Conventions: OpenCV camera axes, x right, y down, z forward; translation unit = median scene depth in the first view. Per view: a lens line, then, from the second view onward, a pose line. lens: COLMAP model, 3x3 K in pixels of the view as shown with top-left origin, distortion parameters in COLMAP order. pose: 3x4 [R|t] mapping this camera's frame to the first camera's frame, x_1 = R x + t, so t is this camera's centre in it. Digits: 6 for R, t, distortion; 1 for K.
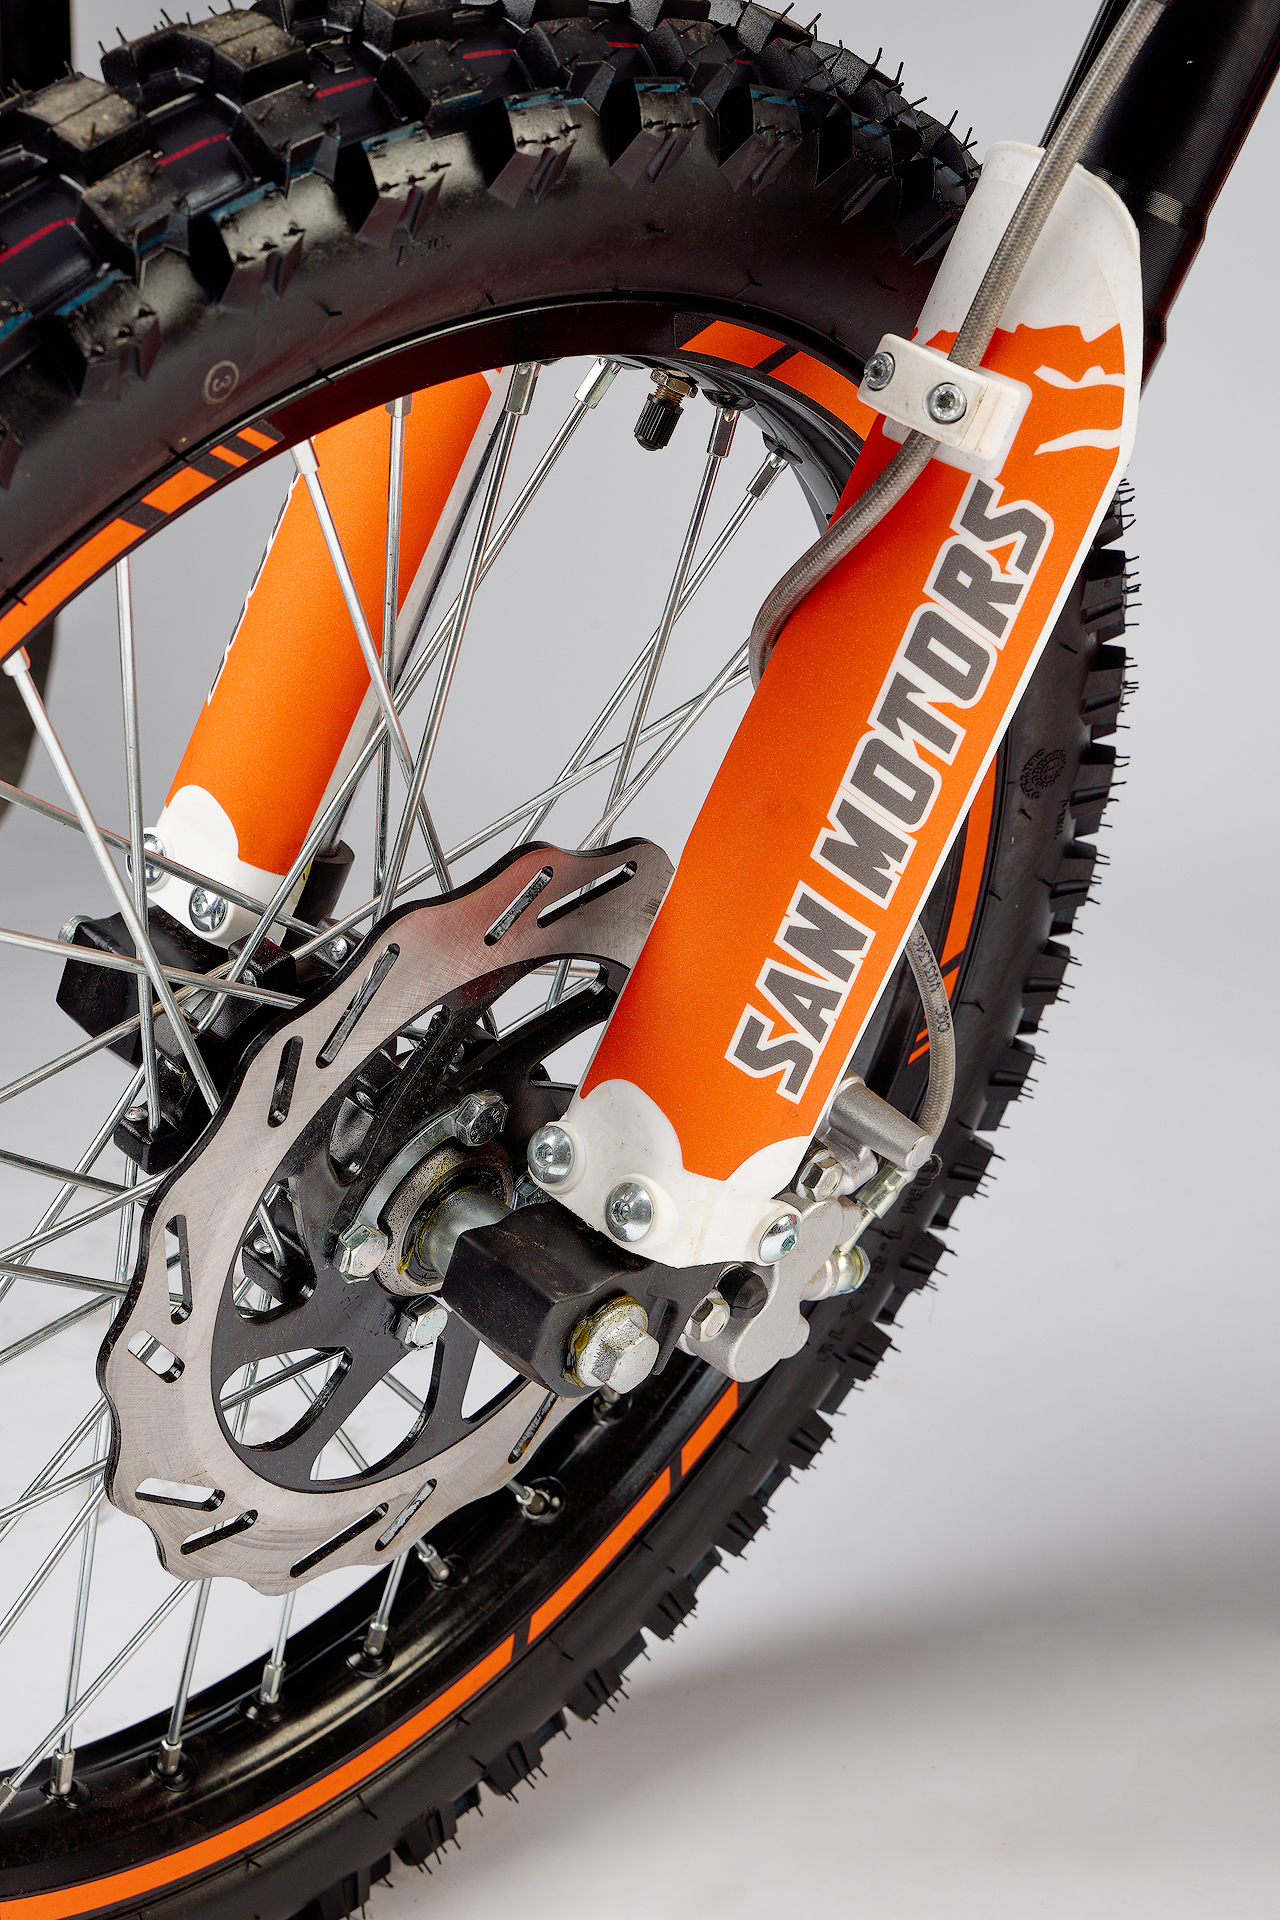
lens RADIAL K [[2939.2, 0, 586.1], [0, 2939.2, 997.4], [0, 0, 1]] dist [0.115199, 0.000000]
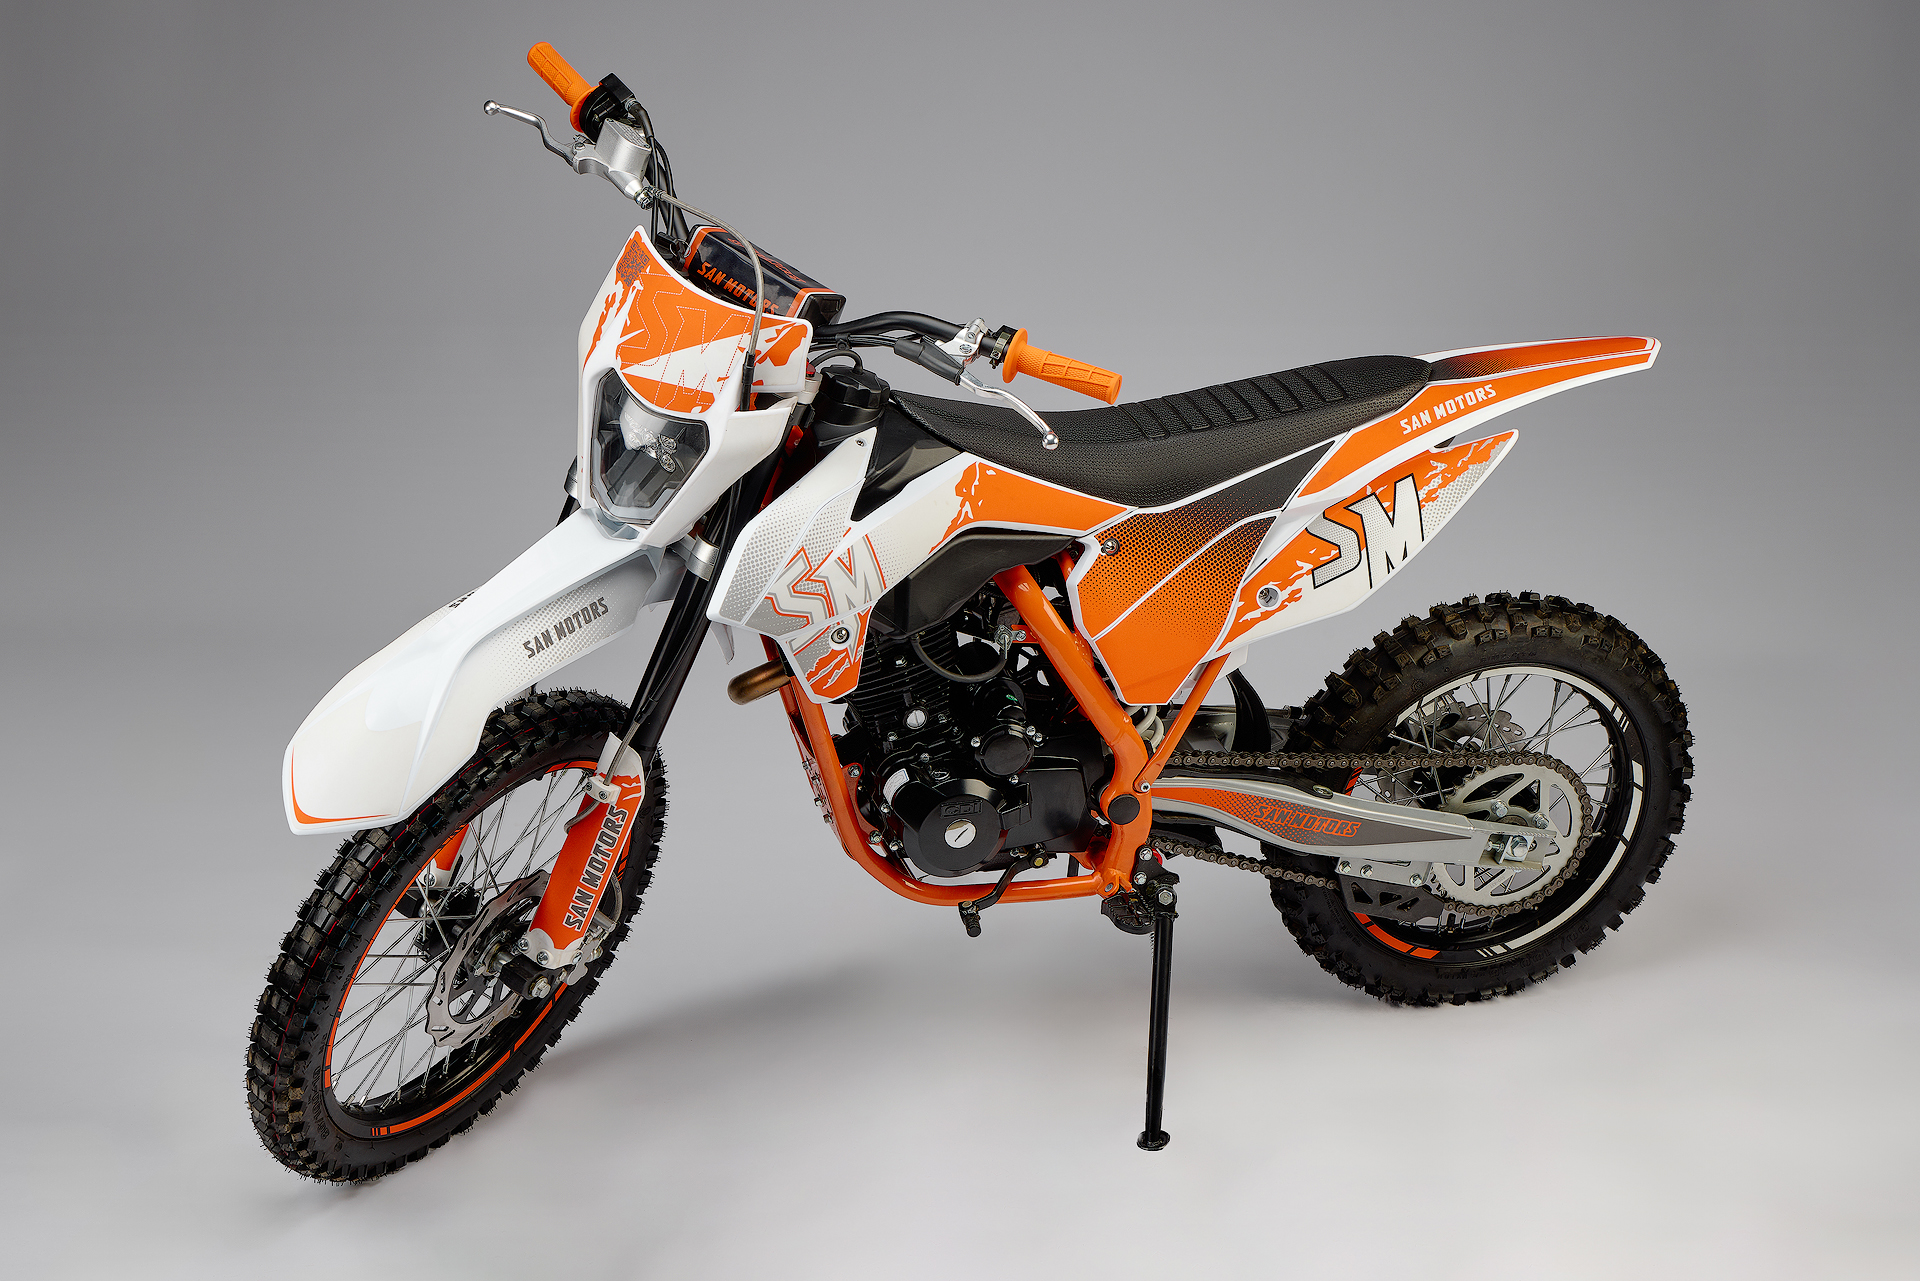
lens RADIAL K [[3255.6, 0, 1006.3], [0, 3255.6, 655.8], [0, 0, 1]] dist [0.238795, 0.000000]
pose [[0.982493, -0.056233, 0.177610, -0.147613], [0.034795, 0.991970, 0.121592, -0.938880], [-0.183022, -0.113283, 0.976560, -3.833056]]
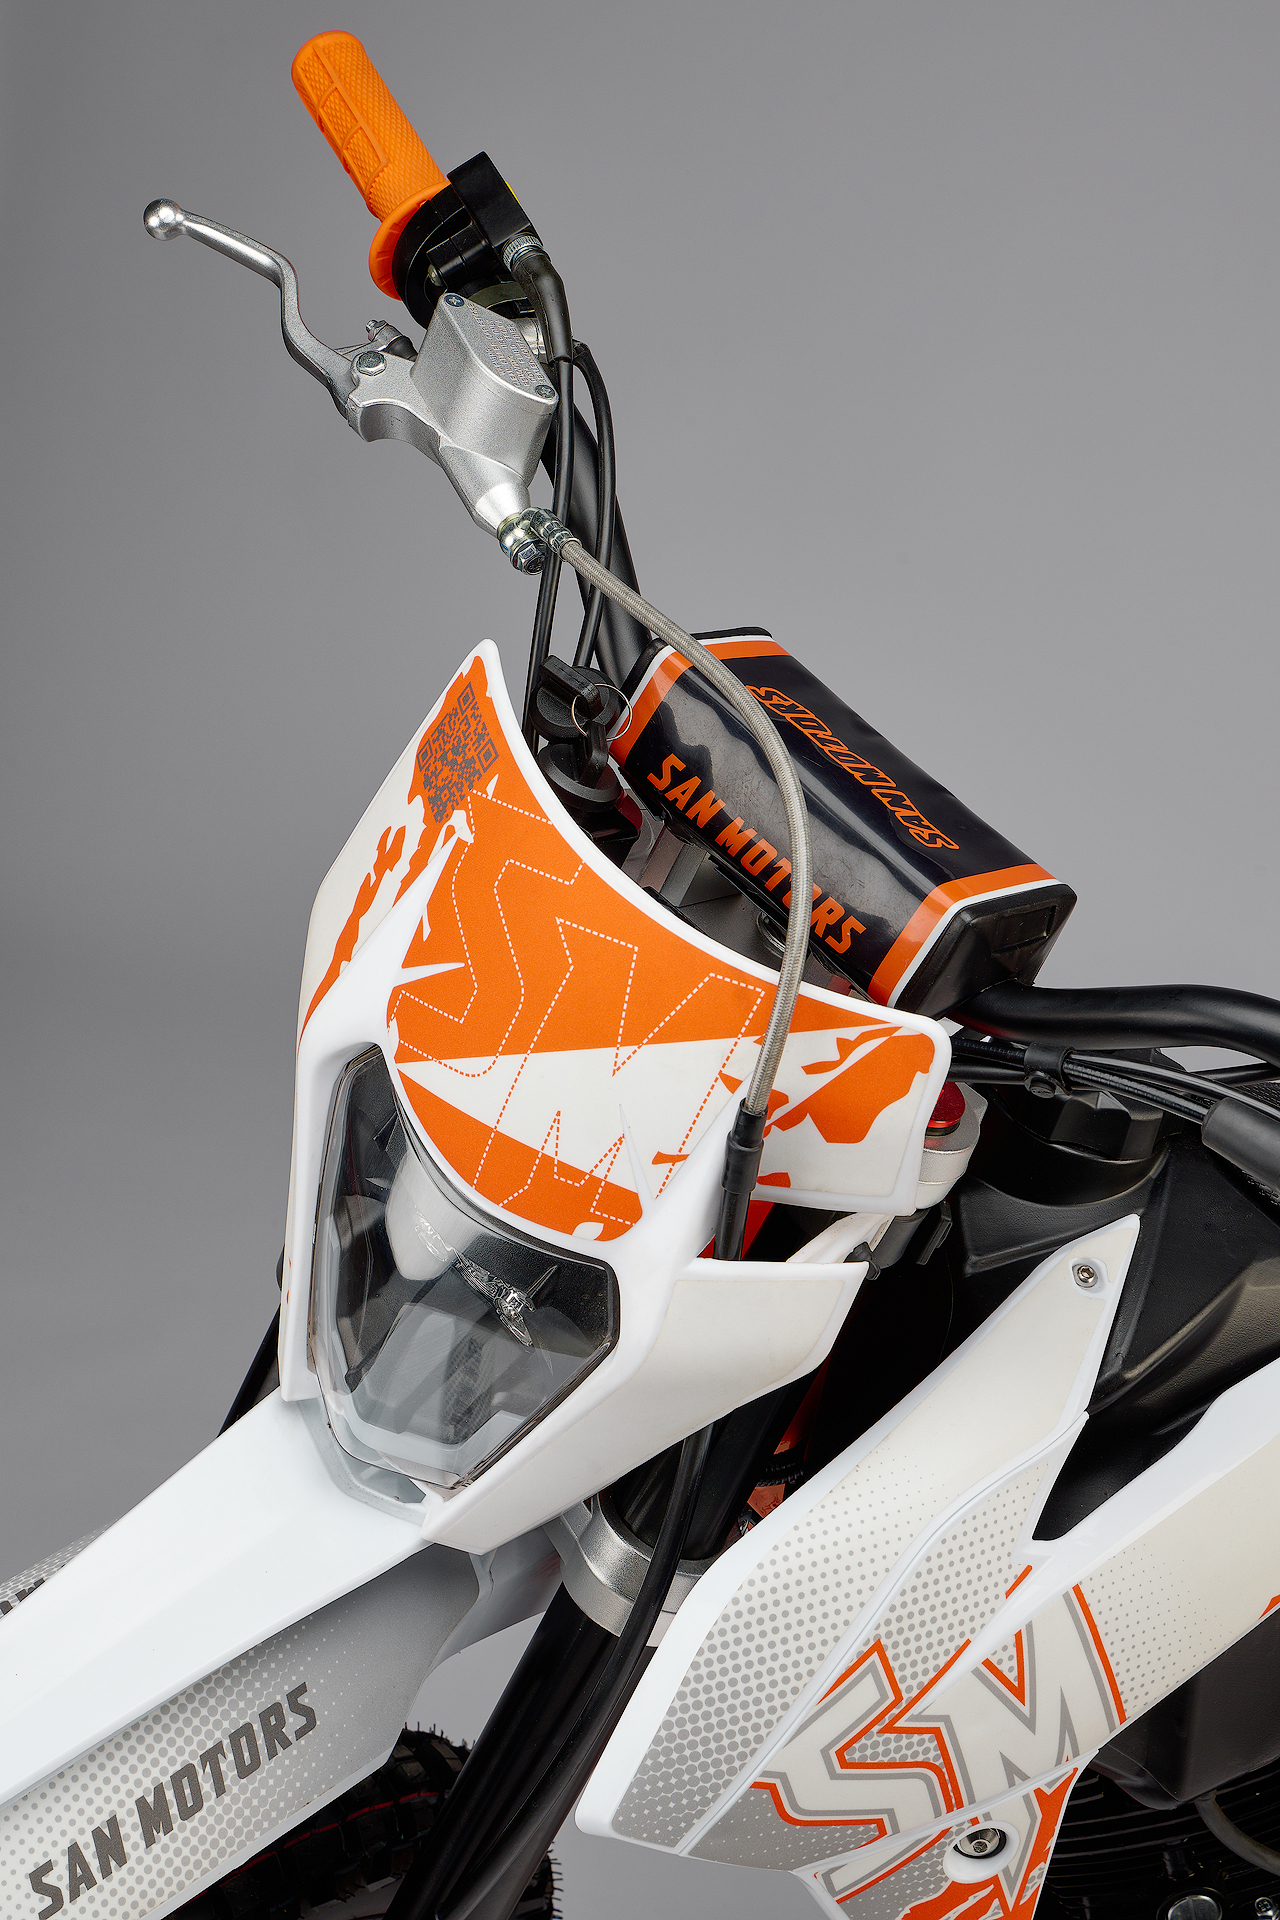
lens RADIAL K [[3787.0, 0, 678.9], [0, 3787.0, 857.8], [0, 0, 1]] dist [0.256161, 0.000000]
pose [[0.999740, 0.022766, -0.001614, 0.294964], [-0.021817, 0.974051, 0.225273, -1.305674], [0.006701, -0.225179, 0.974294, -0.961556]]
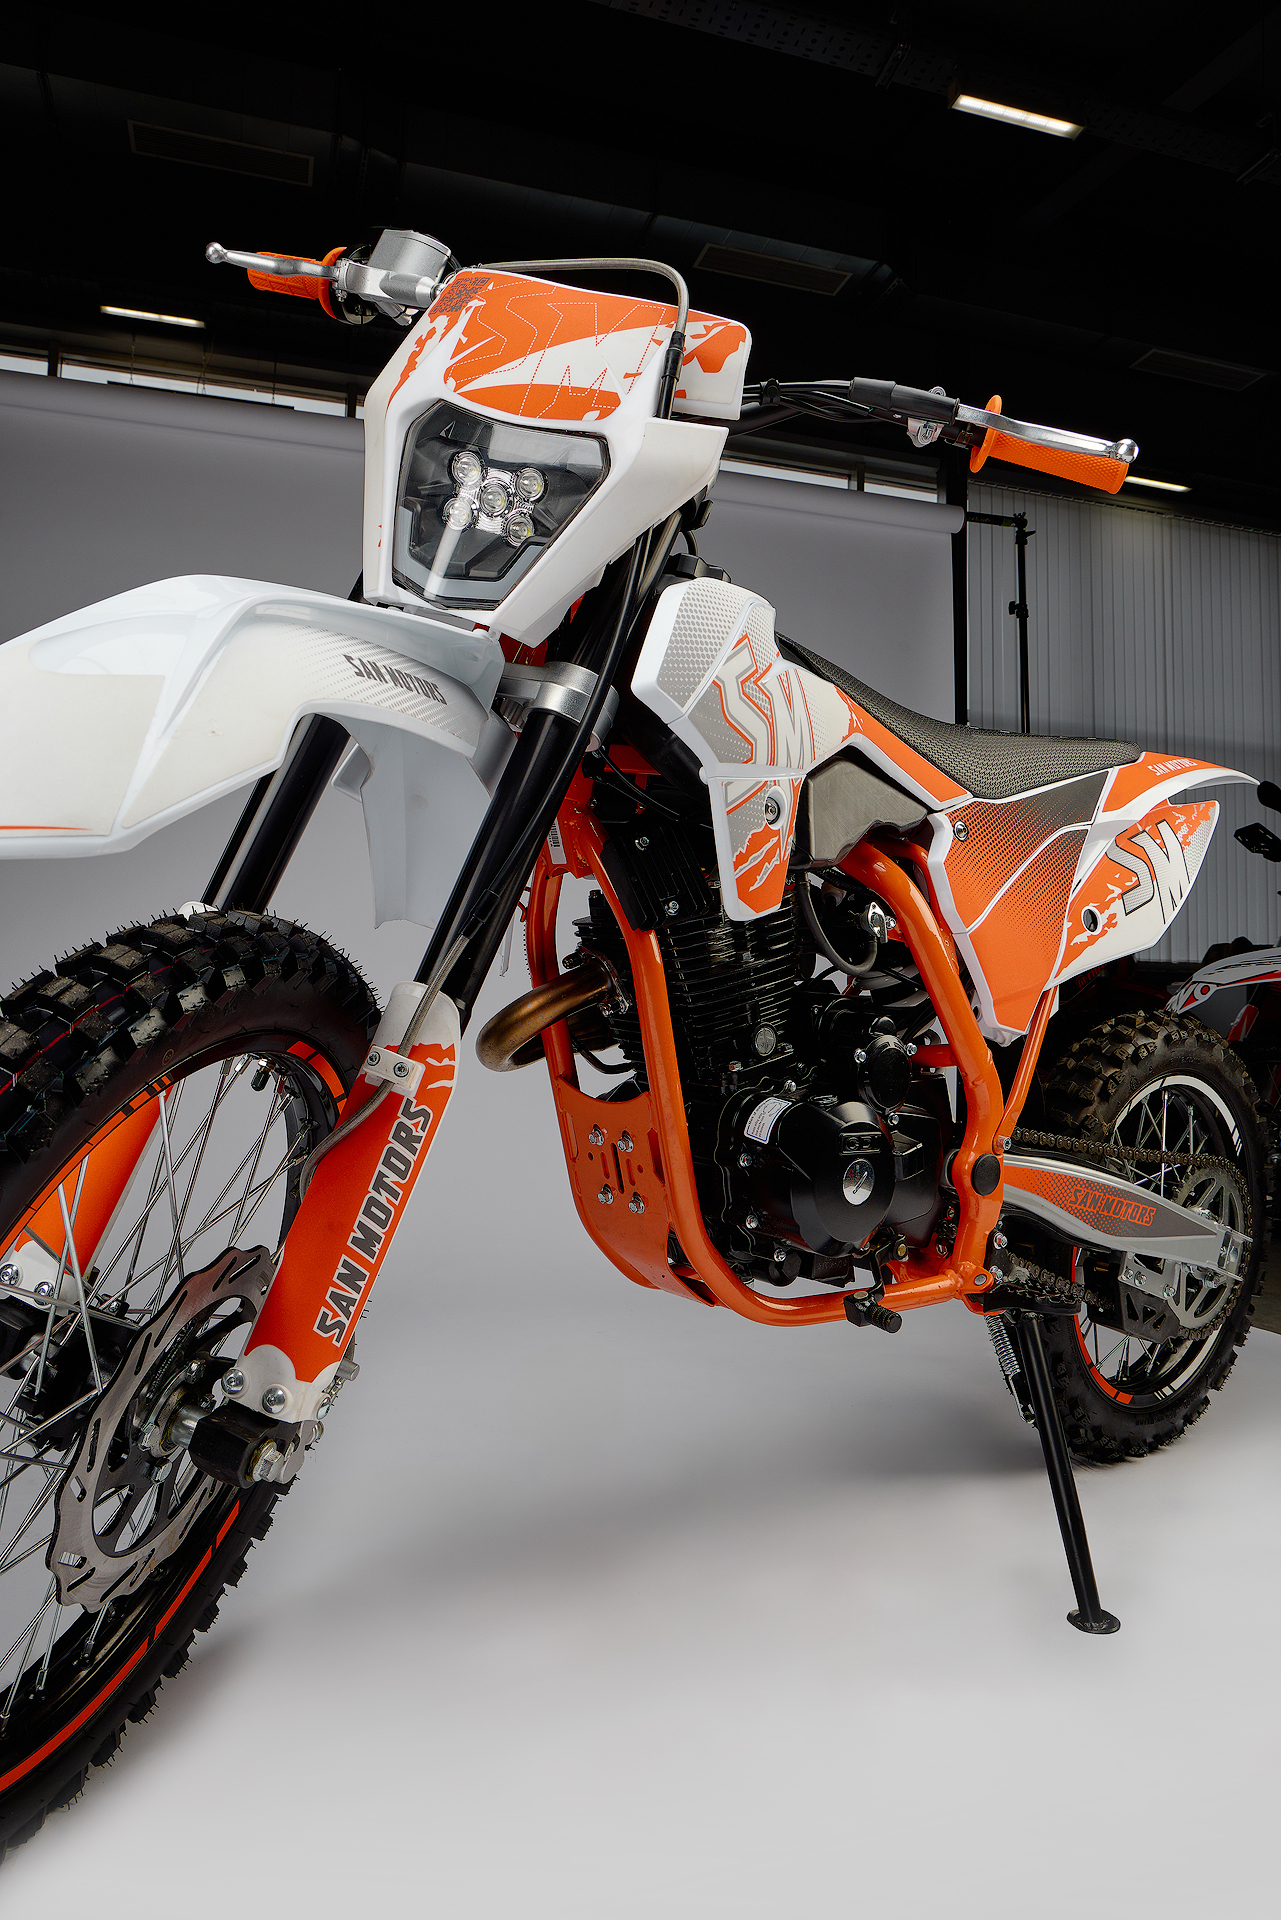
lens RADIAL K [[1304.1, 0, 674.9], [0, 1304.1, 944.6], [0, 0, 1]] dist [-0.081350, 0.024919]
pose [[0.842012, 0.050156, 0.537122, -0.283932], [0.122583, 0.951833, -0.281047, 0.051755], [-0.525347, 0.302487, 0.795306, -0.111822]]
